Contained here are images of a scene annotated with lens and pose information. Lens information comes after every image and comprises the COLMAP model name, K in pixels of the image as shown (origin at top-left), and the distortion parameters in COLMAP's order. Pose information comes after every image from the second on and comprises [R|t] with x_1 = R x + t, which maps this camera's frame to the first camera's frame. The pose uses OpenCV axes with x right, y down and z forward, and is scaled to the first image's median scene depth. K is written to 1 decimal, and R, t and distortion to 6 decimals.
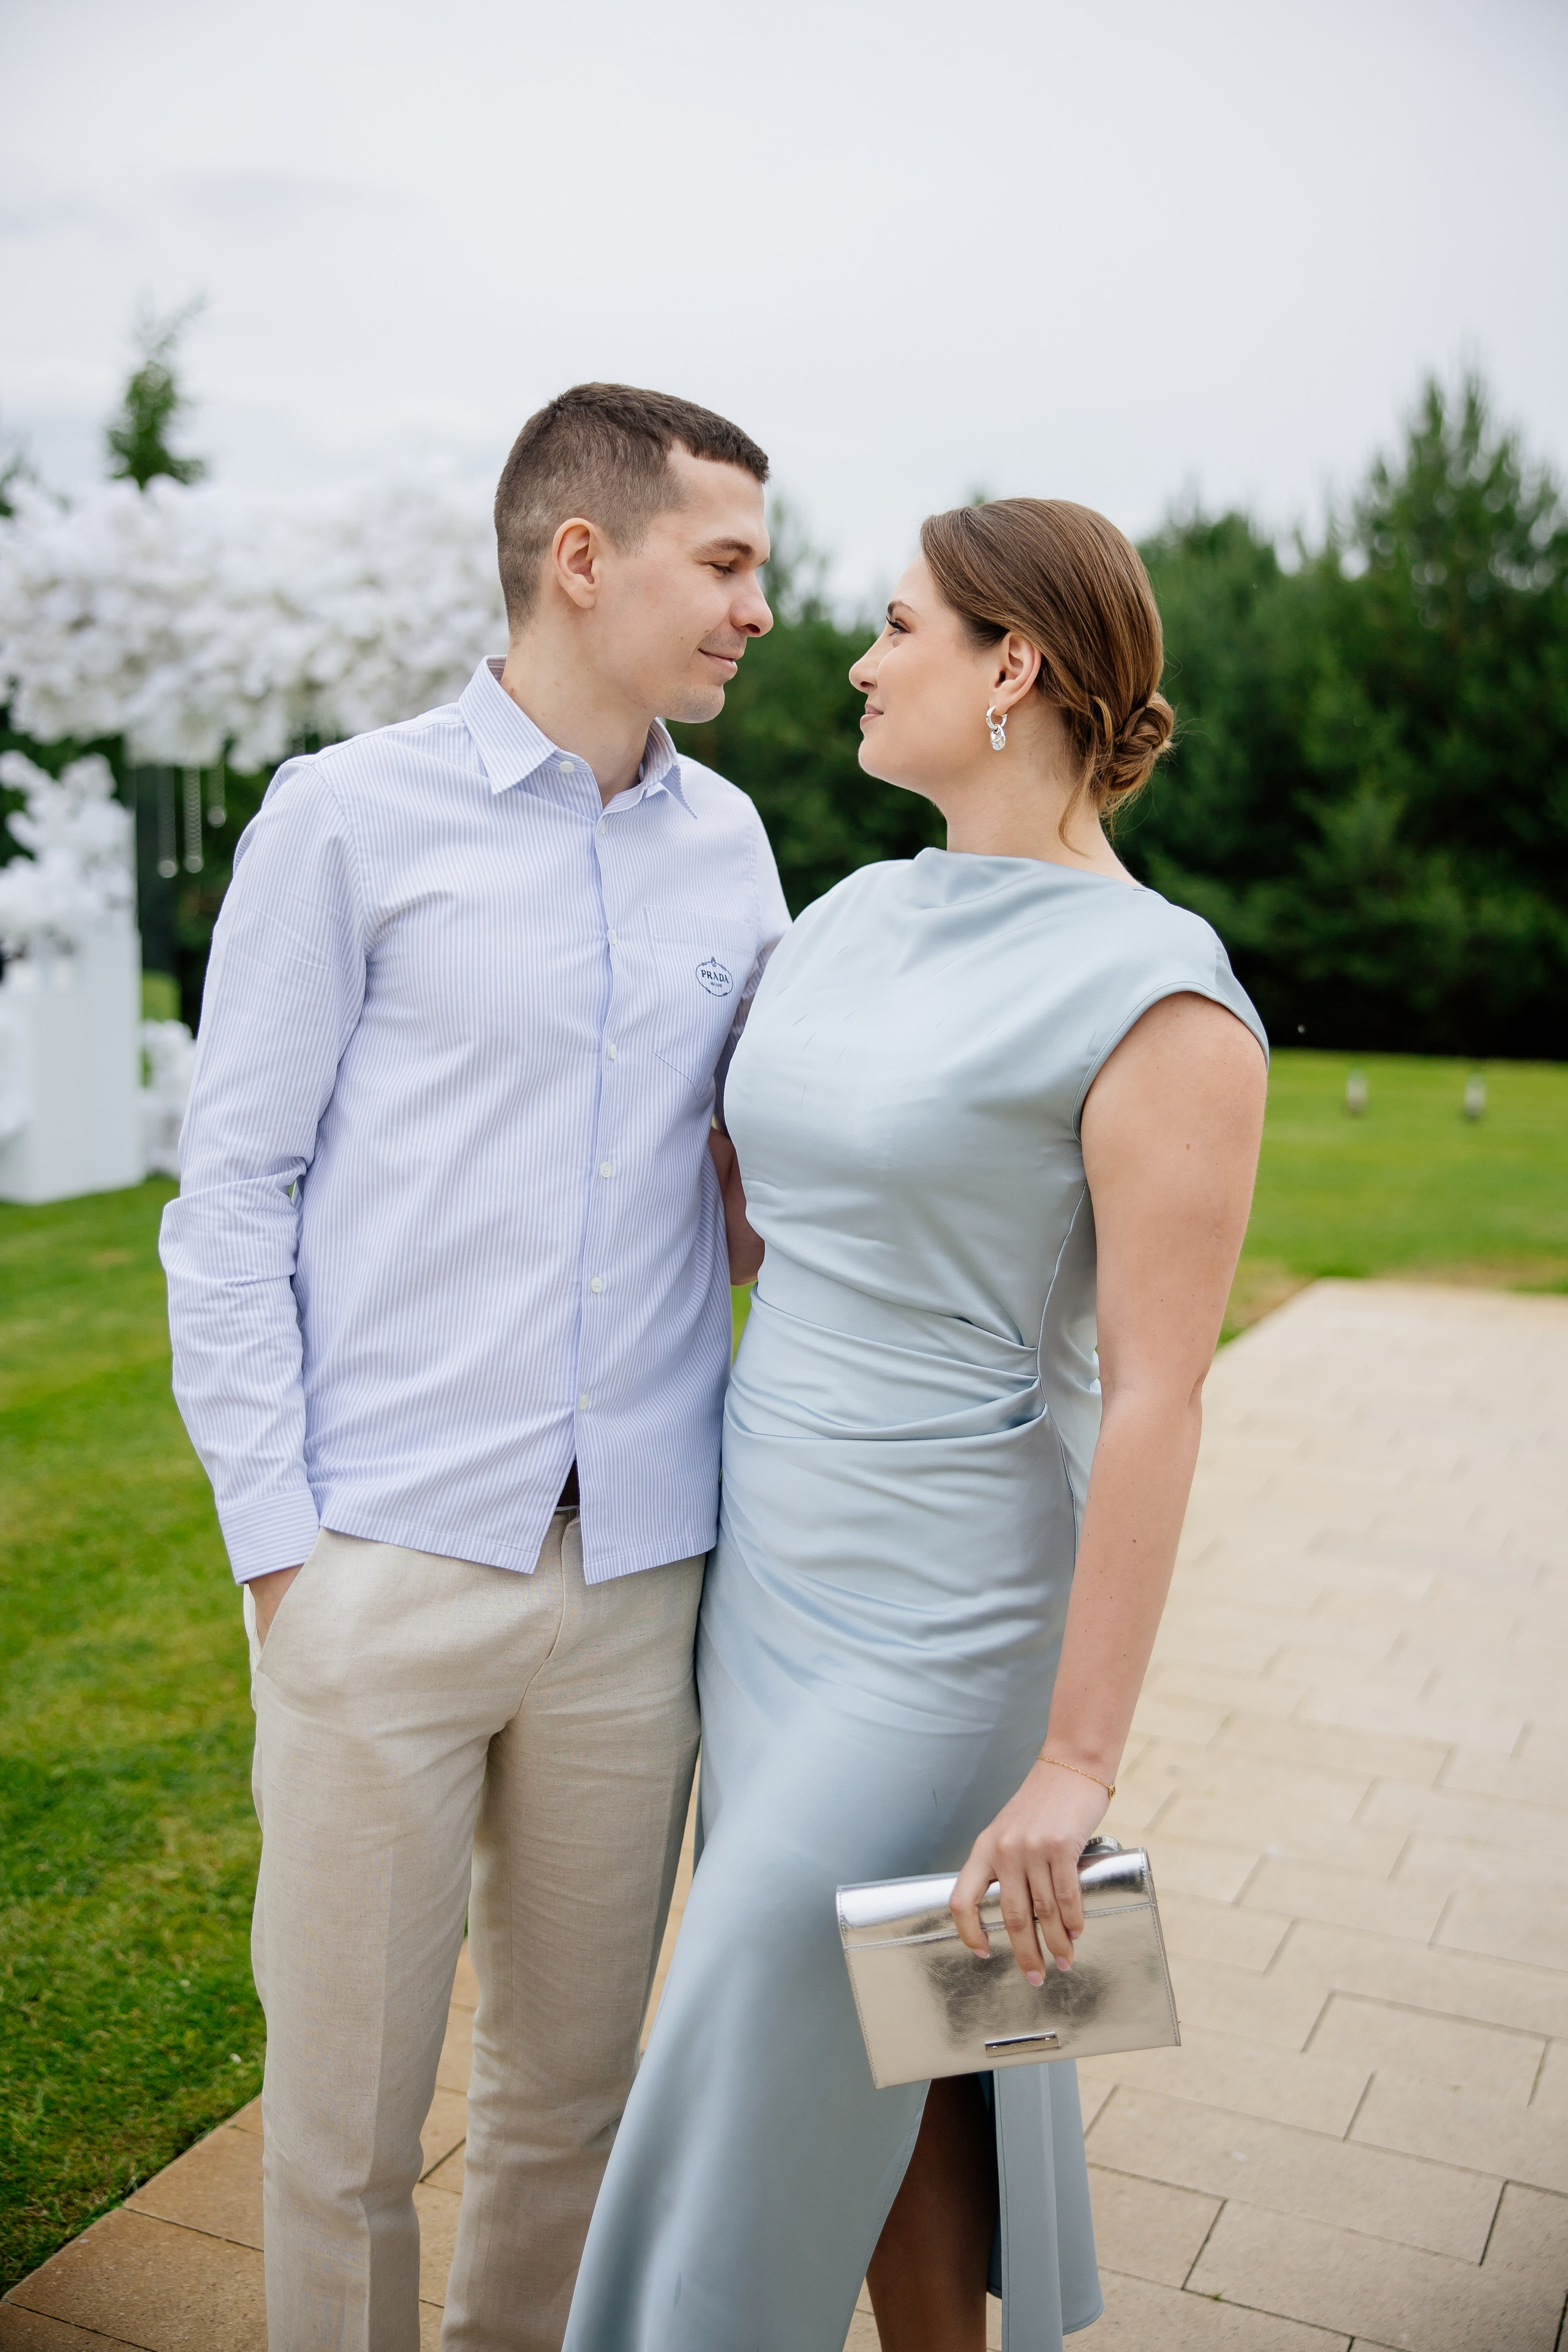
lens RADIAL K [[2541.8, 0, 721.2], [0, 2541.8, 1144.7], [0, 0, 1]] dist [0.003883, 0.000000]
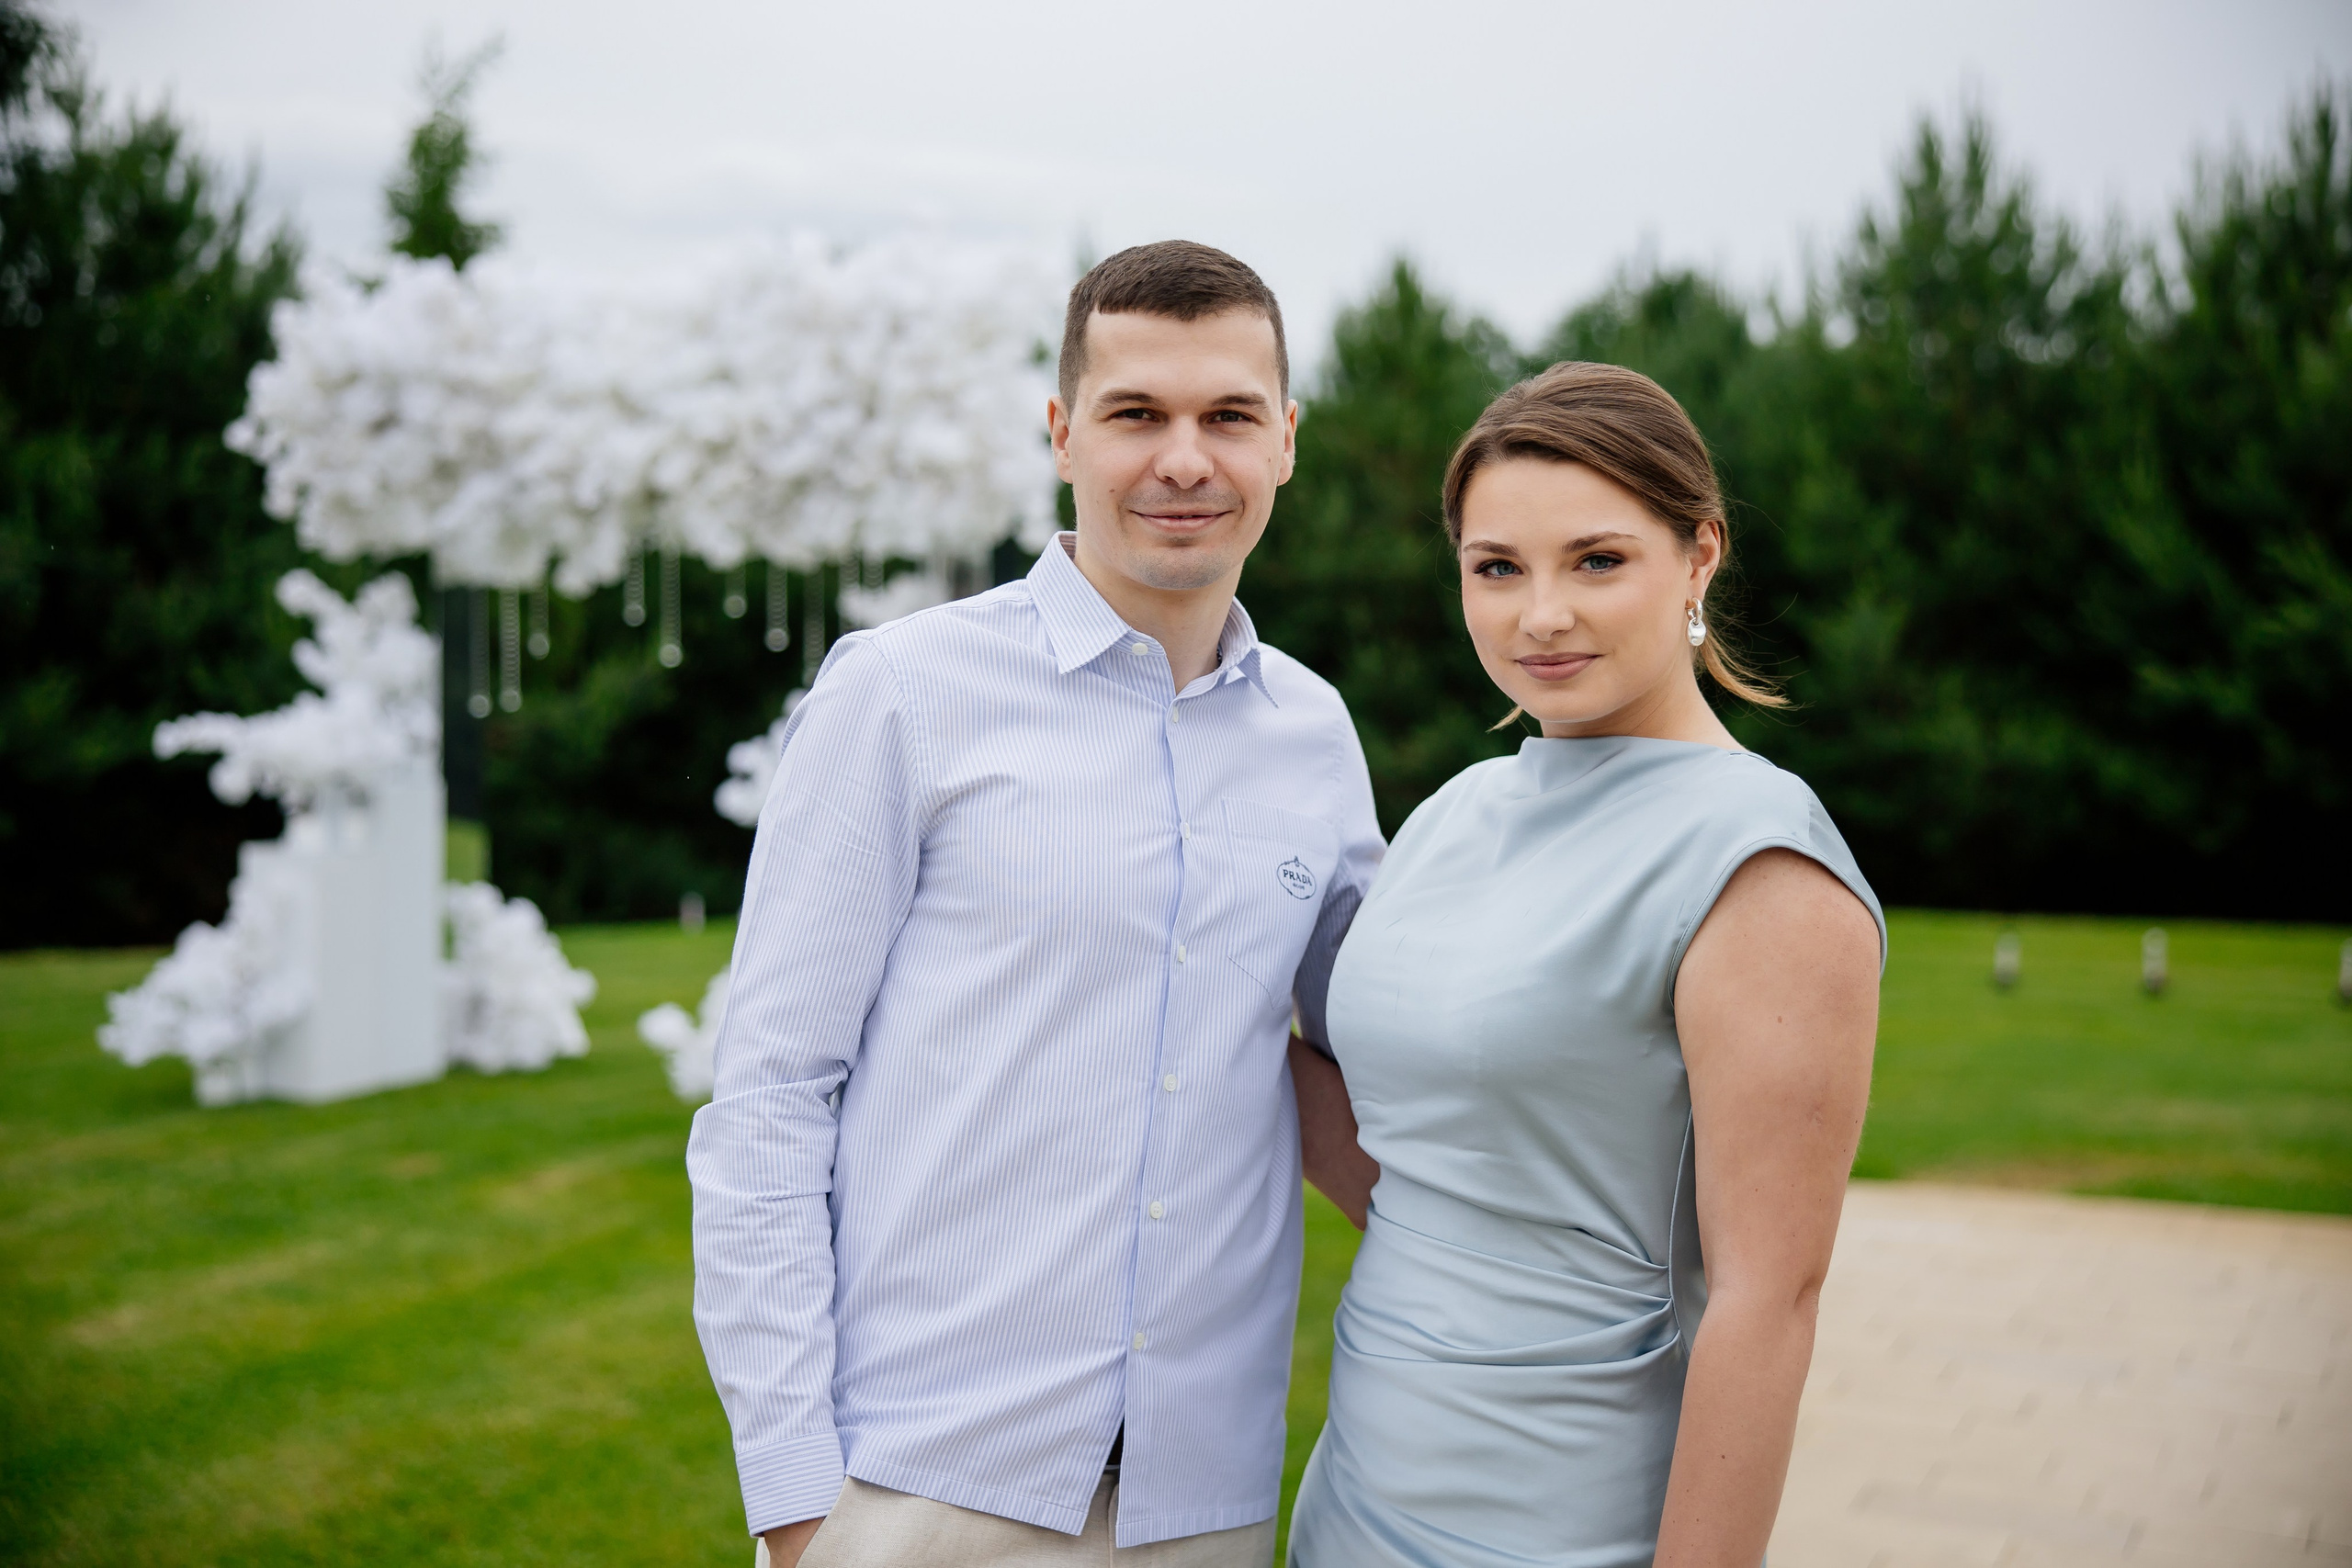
lens RADIAL K [[3036.0, 0, 1107.7], [0, 3036.0, 735.4], [0, 0, 1]] dist [0.037320, 0.000000]
pose [[0.999972, -0.005875, 0.004565, -0.022834], [0.006275, 0.995634, -0.093133, -0.004117], [-0.003998, 0.093159, 0.995643, -0.038484]]
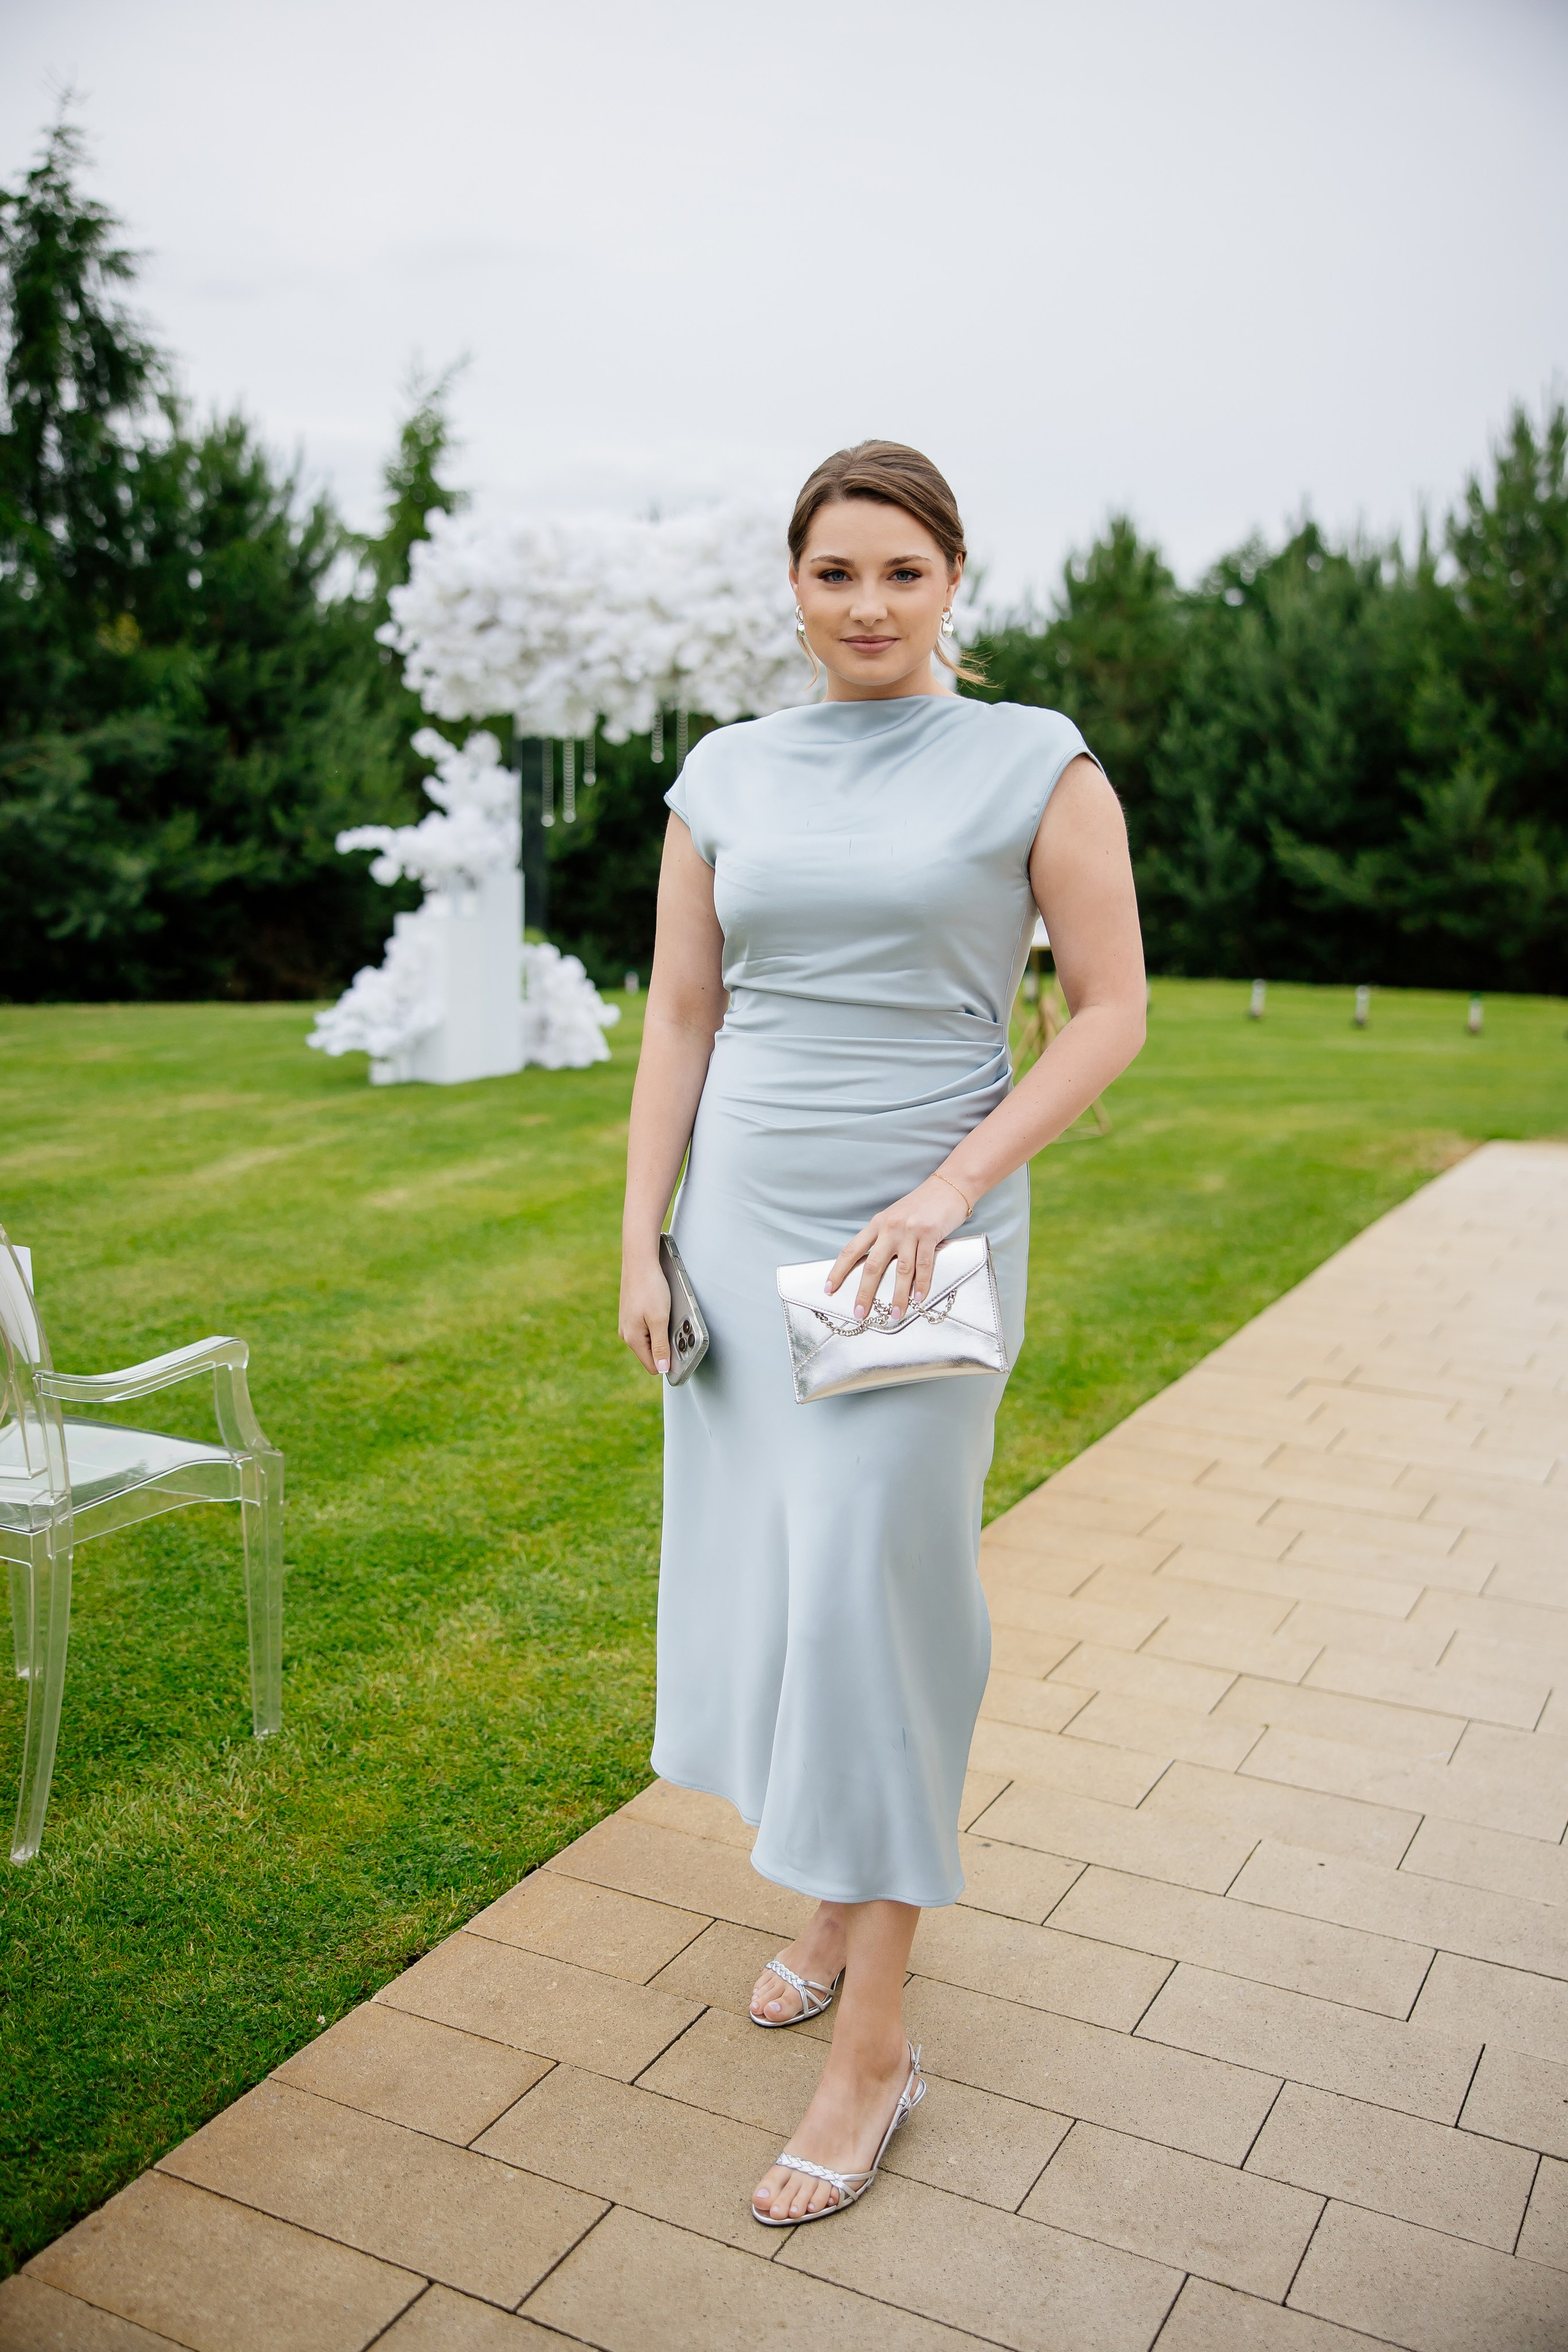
lens RADIAL K [[2219.8, 0, 736.1], [0, 2219.8, 1136.3], [0, 0, 1]] dist [-0.033815, 0.019771]
pose [[0.998284, 0.005638, -0.058281, -0.124232], [-0.004318, 0.999732, 0.022747, 0.045889], [0.058393, -0.022457, 0.998041, -0.192033]]
